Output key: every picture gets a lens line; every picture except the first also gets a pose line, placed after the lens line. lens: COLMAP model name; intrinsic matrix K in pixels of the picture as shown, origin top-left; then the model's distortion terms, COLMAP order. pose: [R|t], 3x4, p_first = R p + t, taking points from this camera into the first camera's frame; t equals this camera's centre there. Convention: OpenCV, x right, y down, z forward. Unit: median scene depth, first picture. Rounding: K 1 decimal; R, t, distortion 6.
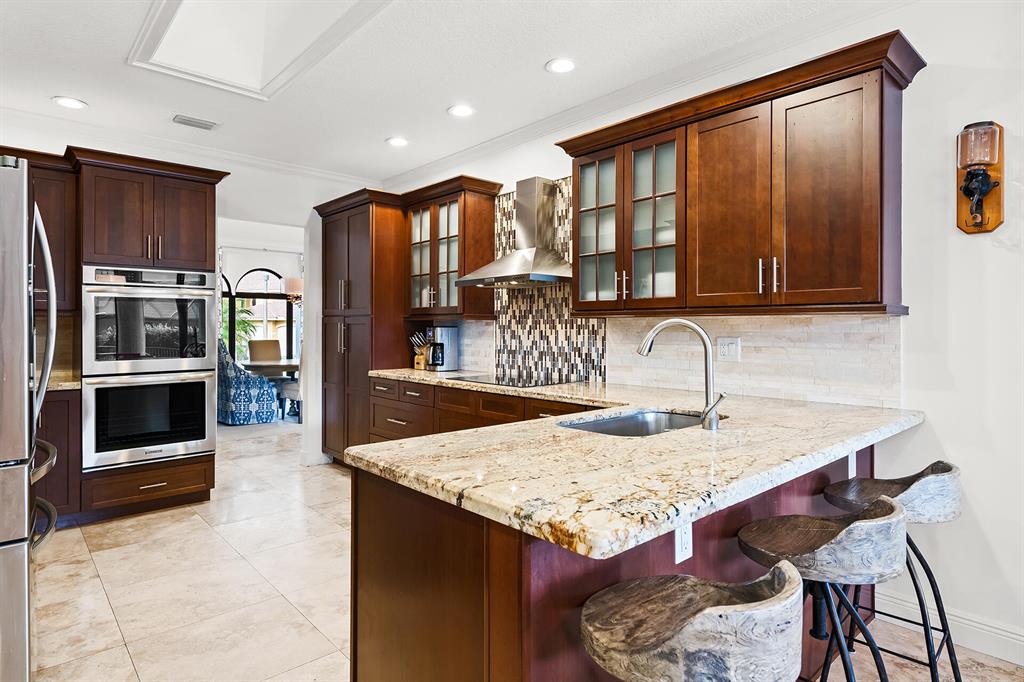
lens RADIAL K [[560.5, 0, 513.9], [0, 560.5, 327.3], [0, 0, 1]] dist [0.007286, 0.002112]
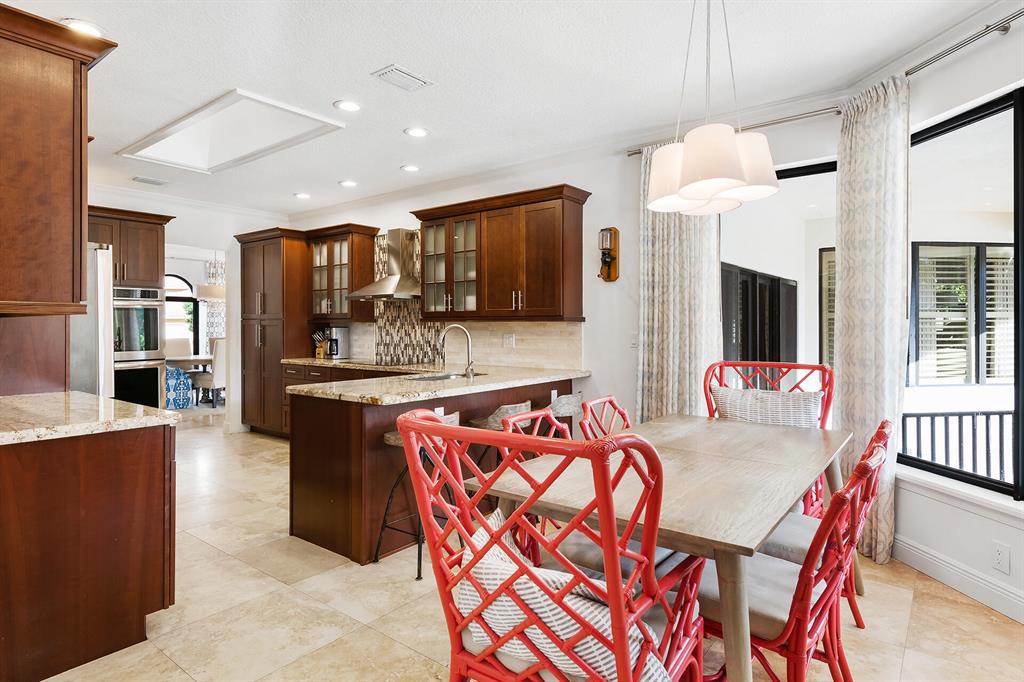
lens RADIAL K [[560.5, 0, 518.8], [0, 560.5, 330.2], [0, 0, 1]] dist [0.007286, 0.002112]
pose [[0.983854, -0.004252, 0.178921, 0.078837], [0.002428, 0.999943, 0.010416, -0.007918], [-0.178955, -0.009813, 0.983808, -0.525756]]
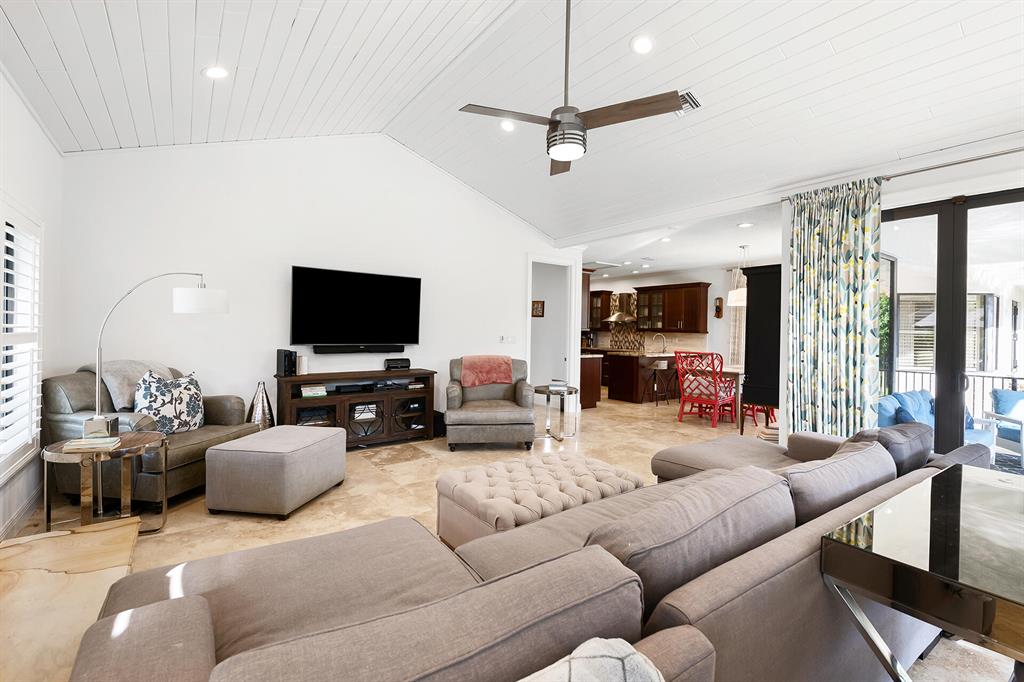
lens RADIAL K [[448.9, 0, 515.5], [0, 448.9, 332.6], [0, 0, 1]] dist [0.002364, 0.000190]
pose [[0.994886, 0.012316, -0.100248, -0.360827], [-0.011667, 0.999907, 0.007054, -0.022295], [0.100326, -0.005849, 0.994937, -1.893050]]
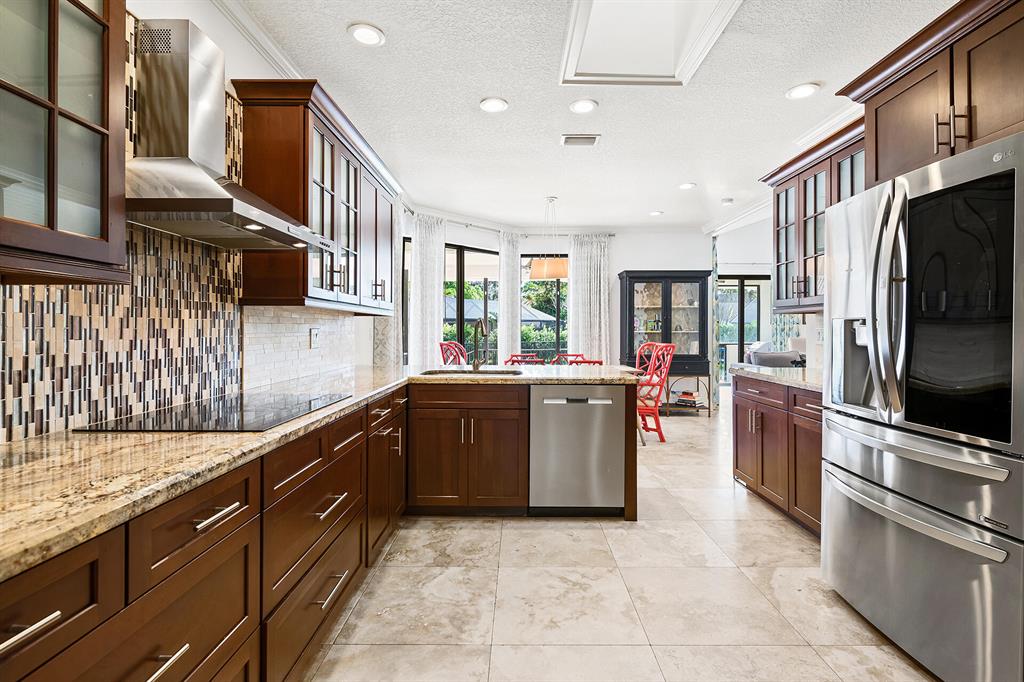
lens RADIAL K [[492.2, 0, 511.8], [0, 492.2, 332.4], [0, 0, 1]] dist [0.001854, -0.000147]
pose [[-0.739615, -0.004301, 0.673016, -0.502227], [-0.003164, 0.999991, 0.002914, 0.015525], [-0.673022, 0.000026, -0.739622, 1.127065]]
